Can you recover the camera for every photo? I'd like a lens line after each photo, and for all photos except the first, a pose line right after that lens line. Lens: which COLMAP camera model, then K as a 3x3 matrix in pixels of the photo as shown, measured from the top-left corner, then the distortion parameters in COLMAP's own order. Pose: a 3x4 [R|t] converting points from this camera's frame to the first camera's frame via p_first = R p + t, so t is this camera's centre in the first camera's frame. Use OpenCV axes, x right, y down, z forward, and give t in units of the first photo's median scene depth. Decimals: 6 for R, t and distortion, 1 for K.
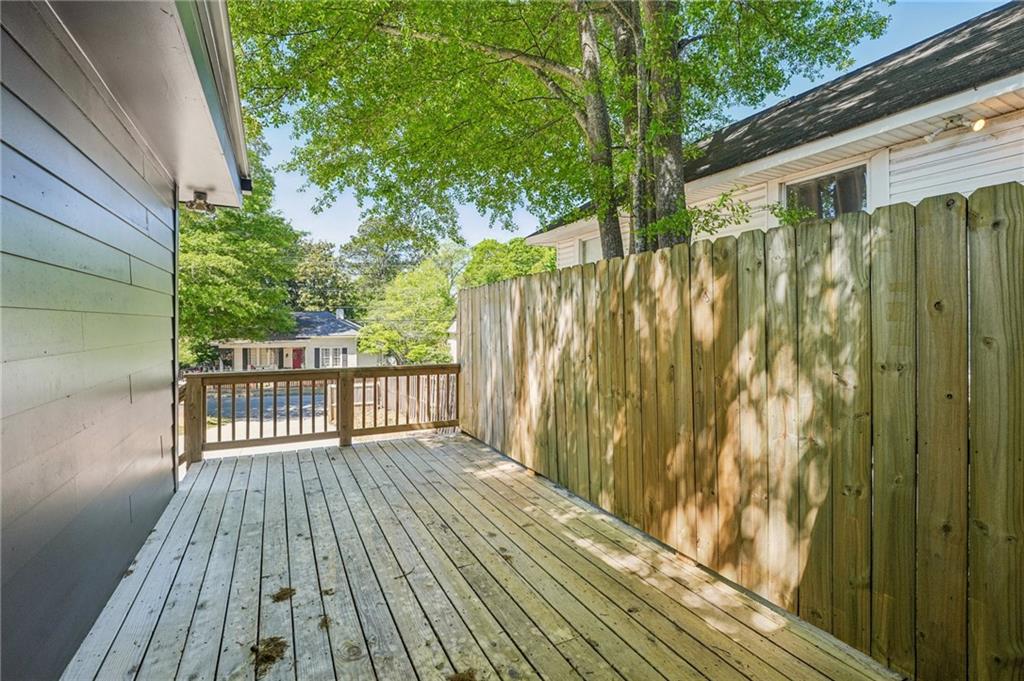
lens RADIAL K [[459.0, 0, 500.0], [0, 459.0, 324.1], [0, 0, 1]] dist [-0.009174, -0.000892]
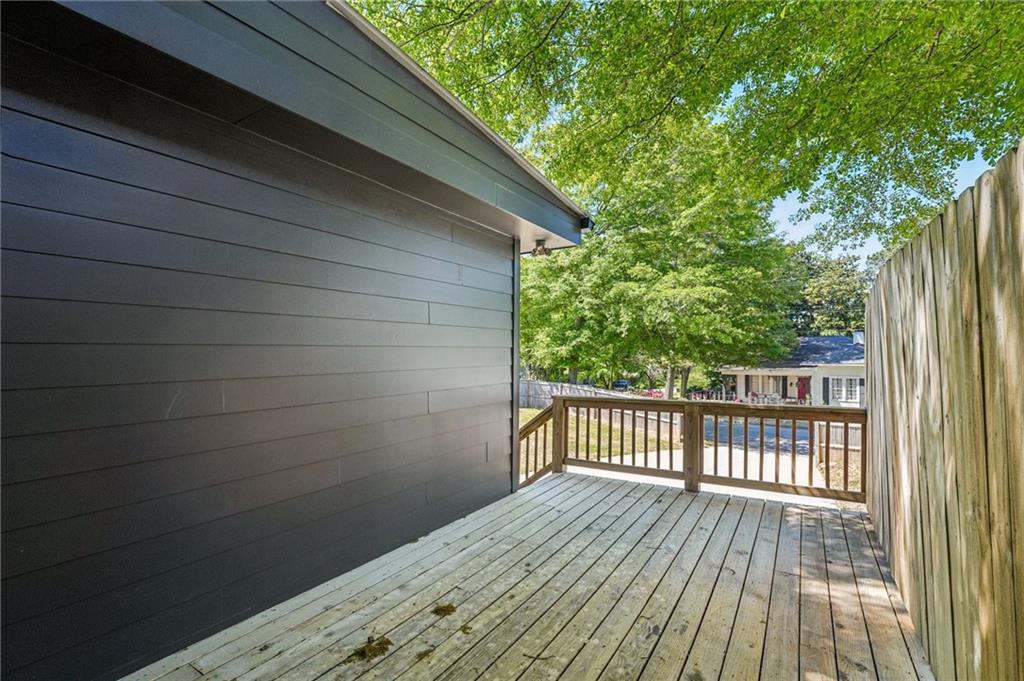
lens RADIAL K [[459.0, 0, 513.6], [0, 459.0, 343.4], [0, 0, 1]] dist [-0.009174, -0.000892]
pose [[0.529314, -0.024146, -0.848082, 0.286006], [0.010307, 0.999704, -0.022030, 0.000770], [0.848363, 0.002920, 0.529407, 0.314825]]
